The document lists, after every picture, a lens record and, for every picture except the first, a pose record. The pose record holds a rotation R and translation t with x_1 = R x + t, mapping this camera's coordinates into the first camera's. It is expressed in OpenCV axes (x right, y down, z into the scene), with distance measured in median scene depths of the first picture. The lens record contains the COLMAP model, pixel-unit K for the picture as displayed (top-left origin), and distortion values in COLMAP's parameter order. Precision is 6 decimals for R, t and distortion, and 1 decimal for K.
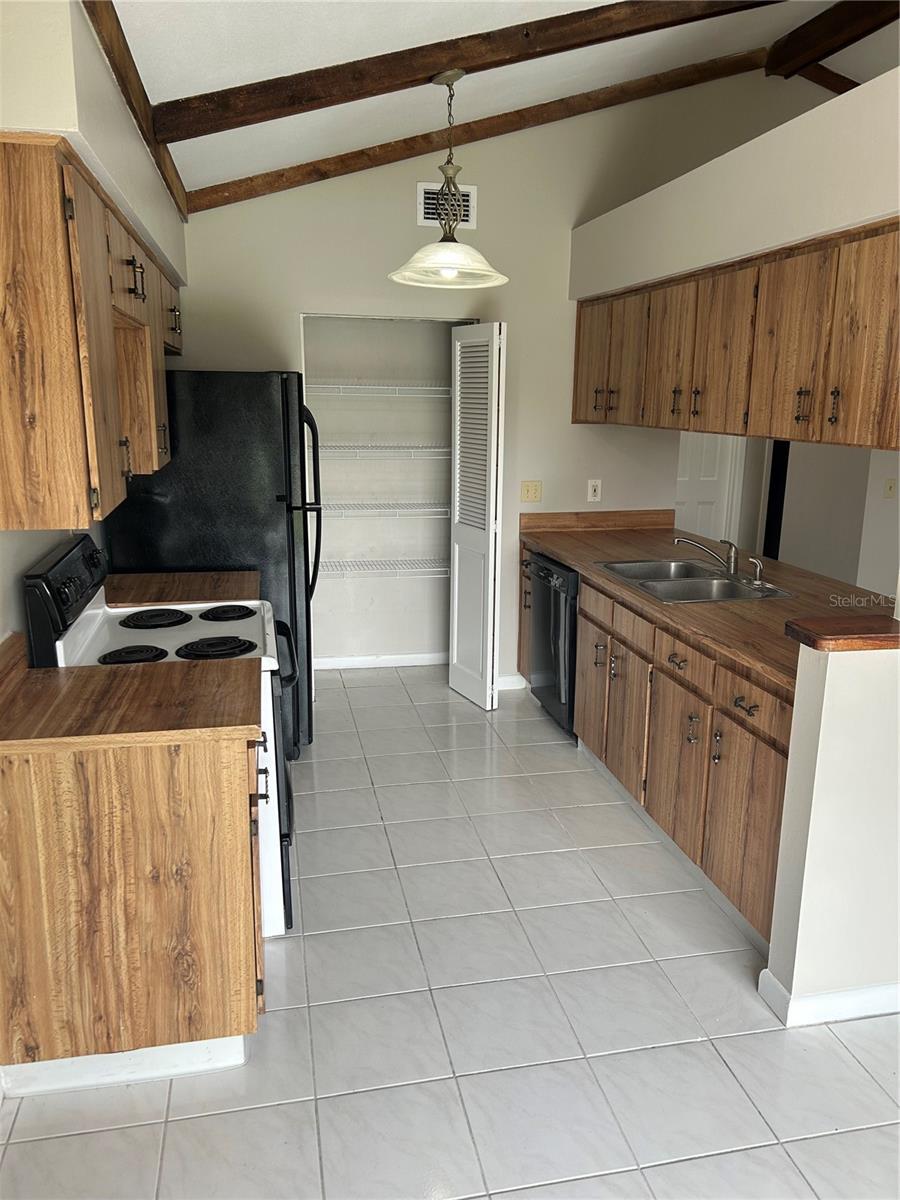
lens RADIAL K [[890.4, 0, 450.0], [0, 890.4, 600.0], [0, 0, 1]] dist [0.039424, -0.002634]
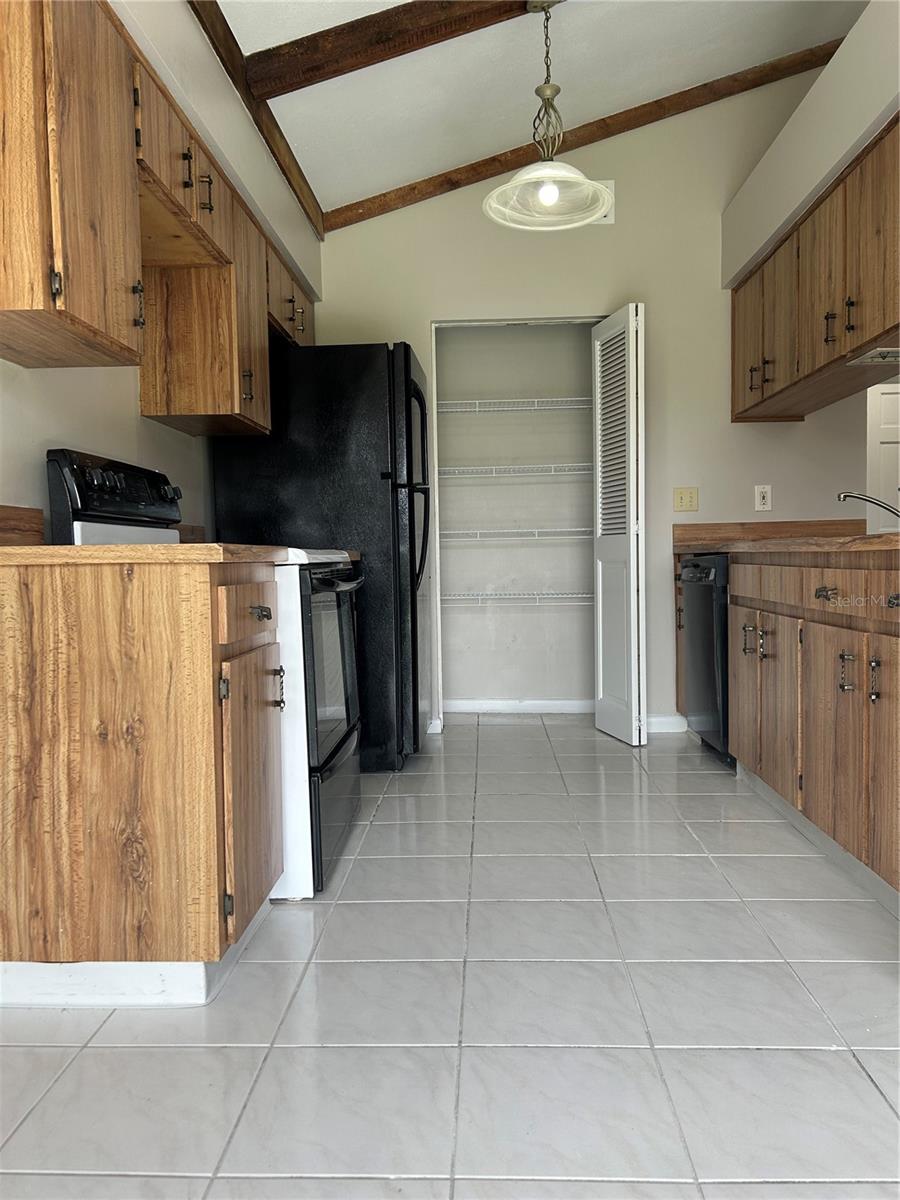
lens RADIAL K [[890.4, 0, 450.0], [0, 890.4, 600.0], [0, 0, 1]] dist [0.039424, -0.002634]
pose [[0.968781, -0.015132, -0.247454, 0.188673], [-0.029107, 0.984290, -0.174144, 0.313290], [0.246202, 0.175910, 0.953121, 0.254632]]
